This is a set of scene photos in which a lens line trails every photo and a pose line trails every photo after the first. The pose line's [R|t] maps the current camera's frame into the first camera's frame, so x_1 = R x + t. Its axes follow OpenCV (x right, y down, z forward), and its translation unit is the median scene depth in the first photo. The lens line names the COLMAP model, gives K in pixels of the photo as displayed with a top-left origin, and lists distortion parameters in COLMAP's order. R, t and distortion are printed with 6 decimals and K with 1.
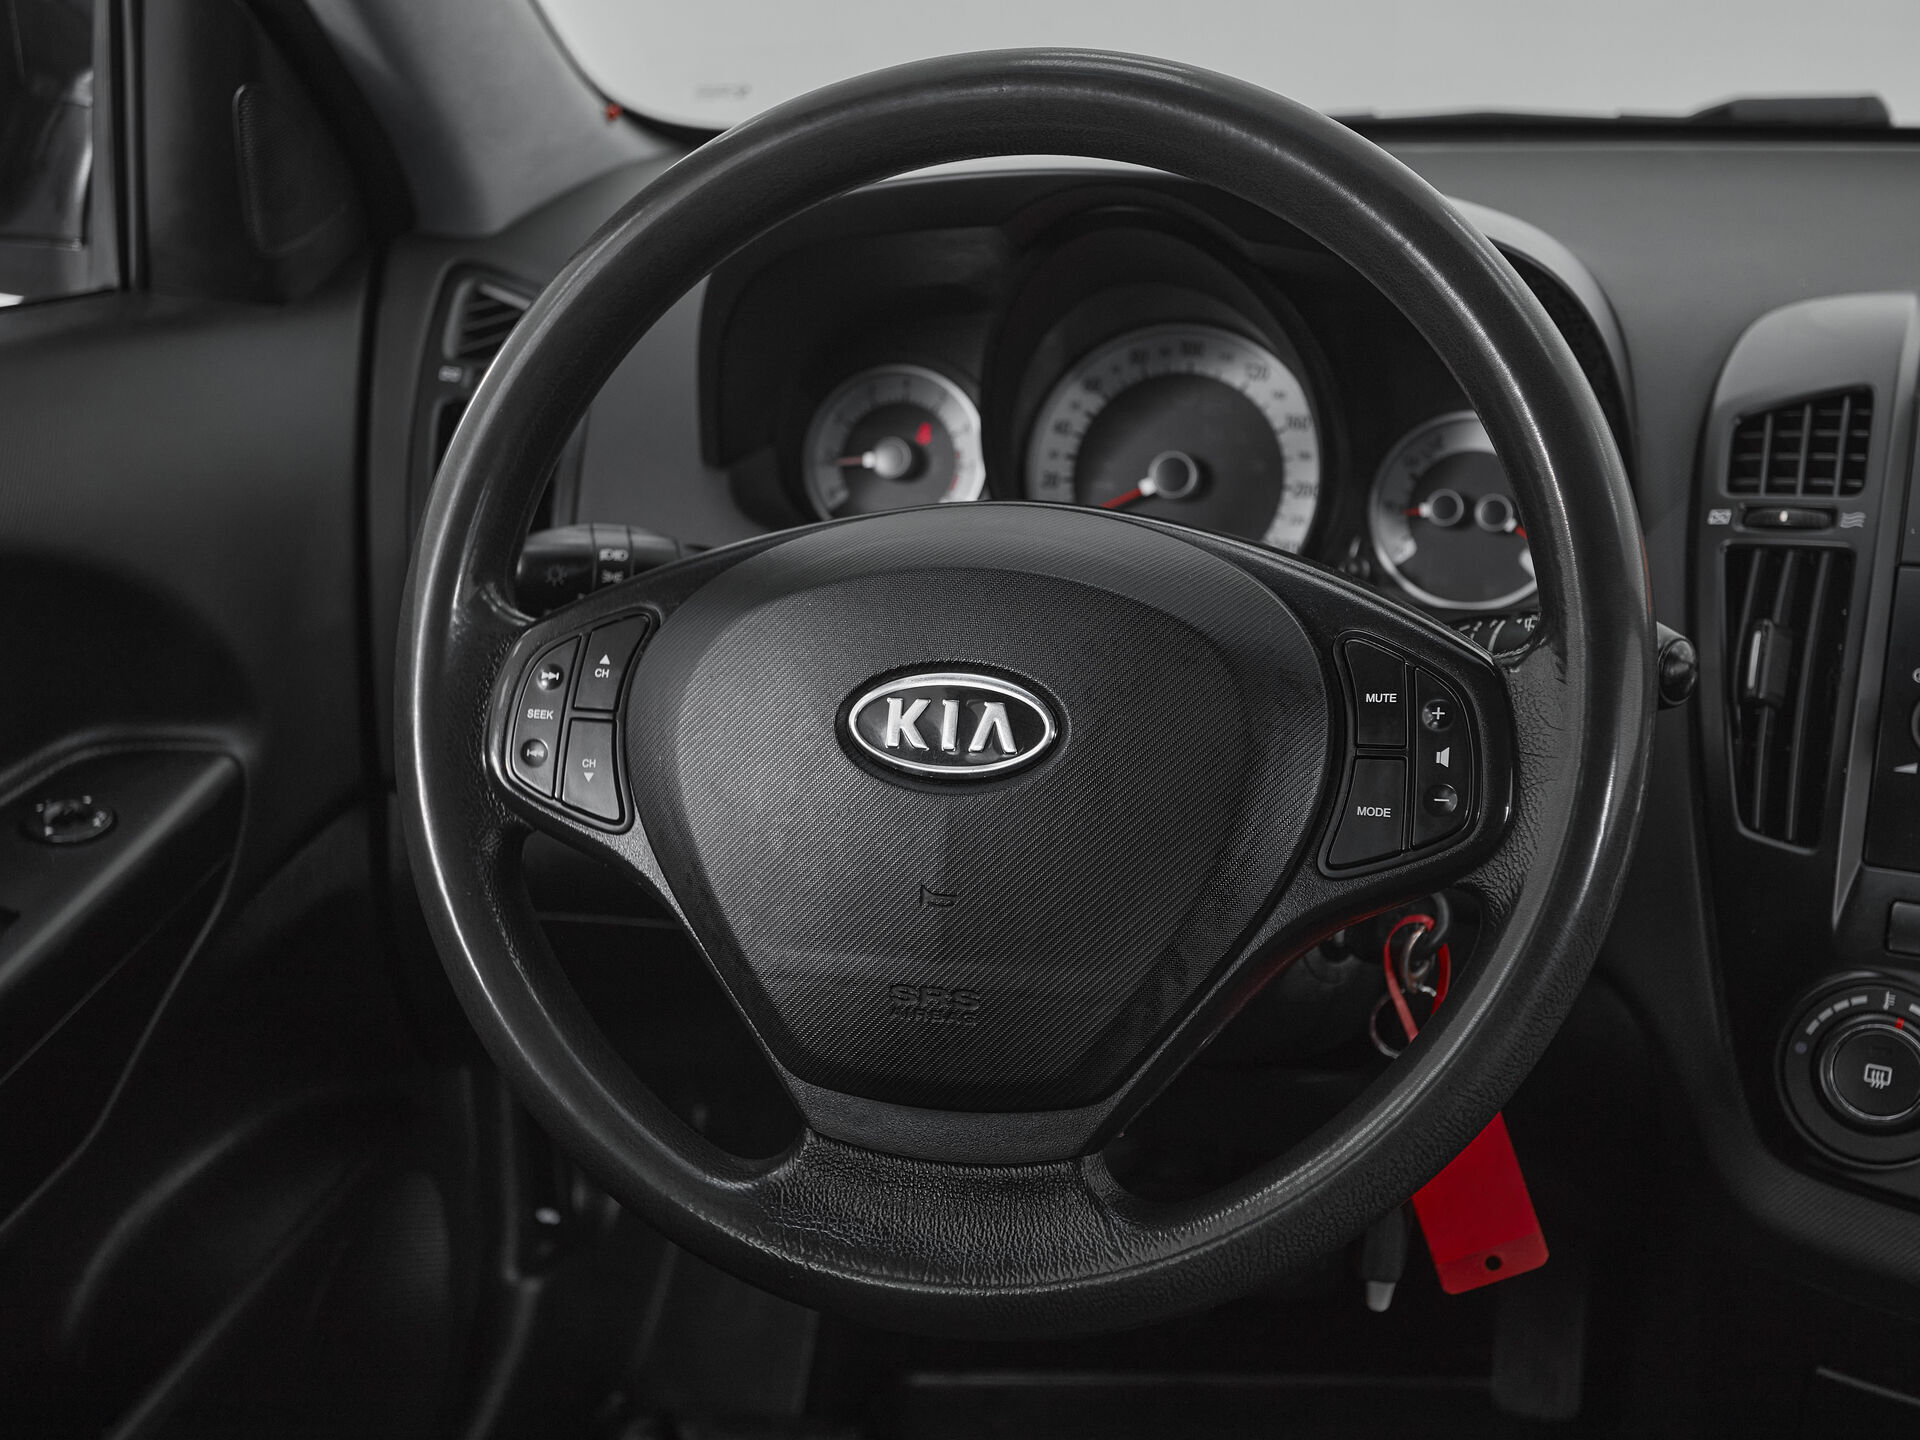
lens RADIAL K [[2348.1, 0, 960.0], [0, 2348.1, 720.0], [0, 0, 1]] dist [0.025366, 0.058654]
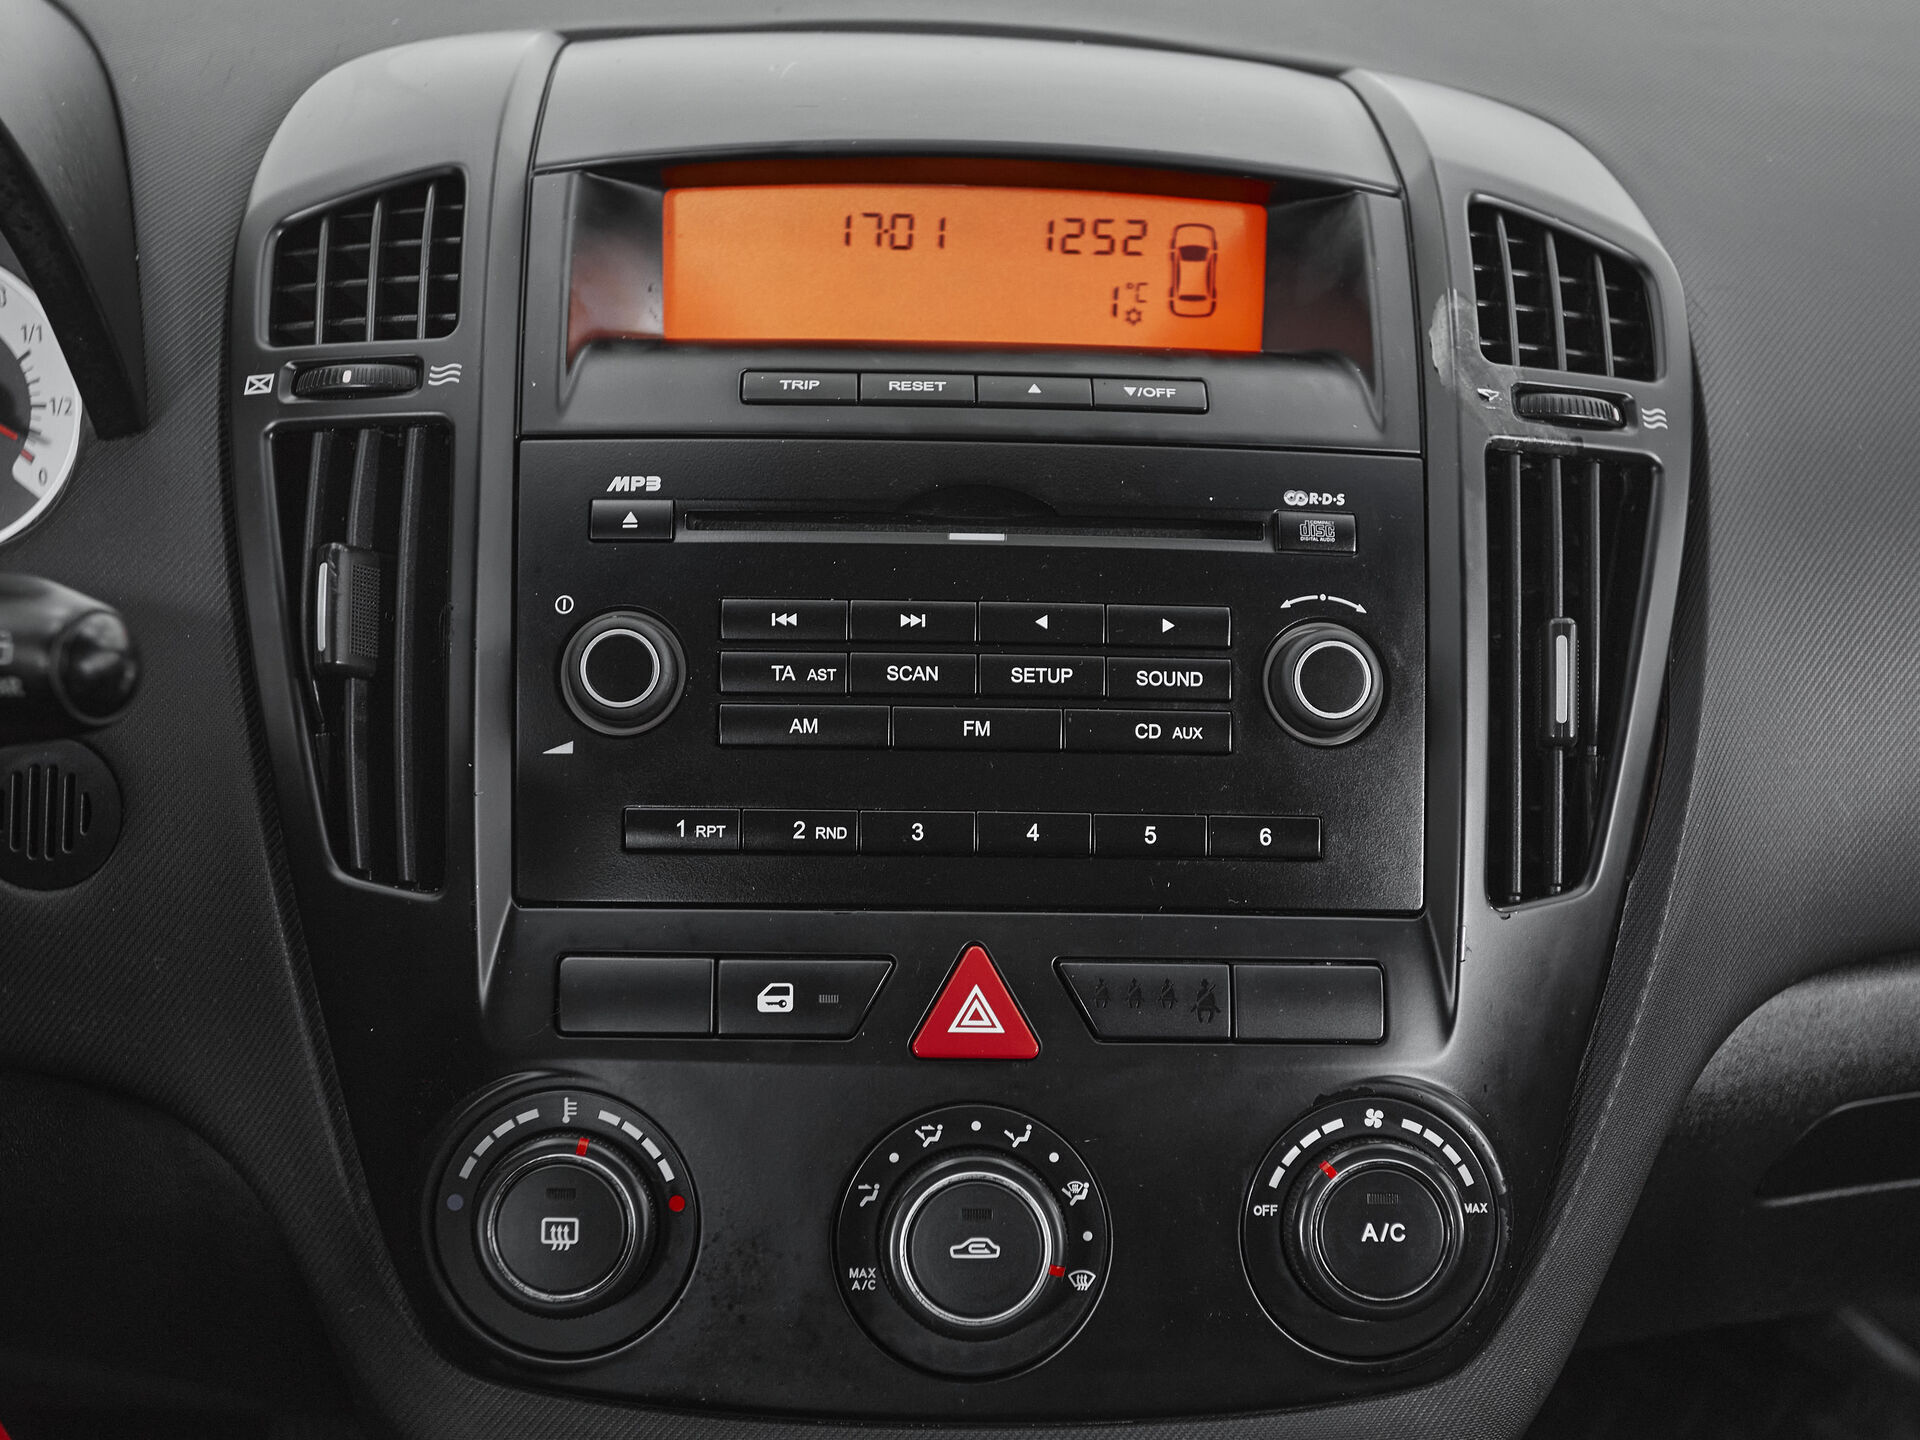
lens RADIAL K [[2680.0, 0, 962.3], [0, 2680.0, 749.8], [0, 0, 1]] dist [0.019832, 0.037124]
pose [[0.907377, -0.139520, 0.396486, 0.202661], [0.118532, 0.989953, 0.077090, -0.022801], [-0.403259, -0.022953, 0.914798, 0.268575]]
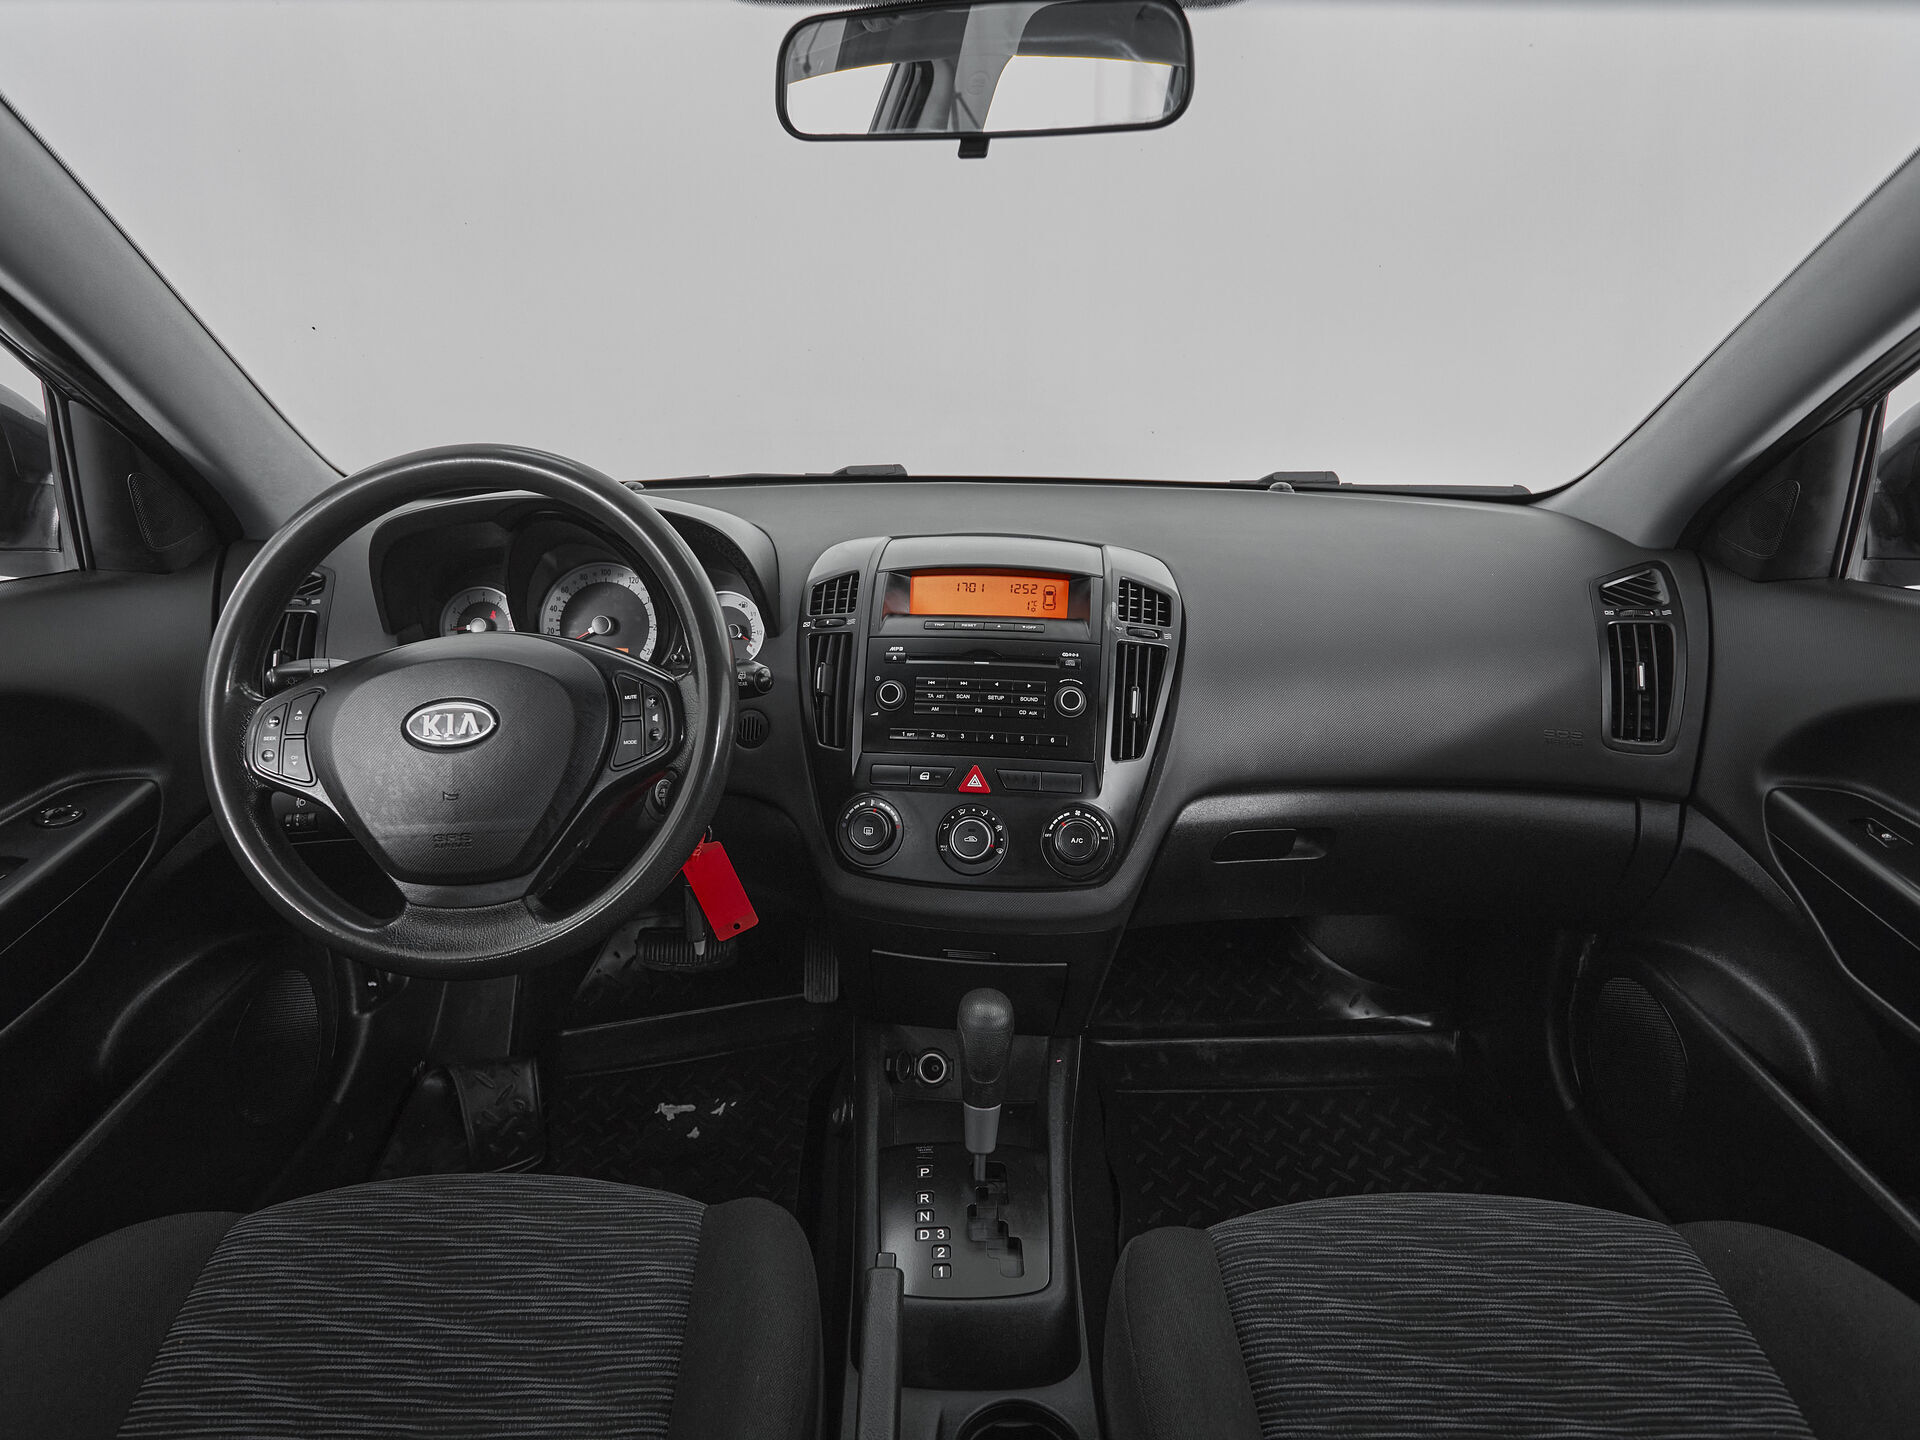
lens RADIAL K [[1028.1, 0, 925.3], [0, 1028.1, 721.8], [0, 0, 1]] dist [0.000681, 0.000899]
pose [[0.963011, -0.088772, 0.254418, 0.160715], [0.096180, 0.995222, -0.016801, 0.052517], [-0.251711, 0.040650, 0.966948, -0.111694]]
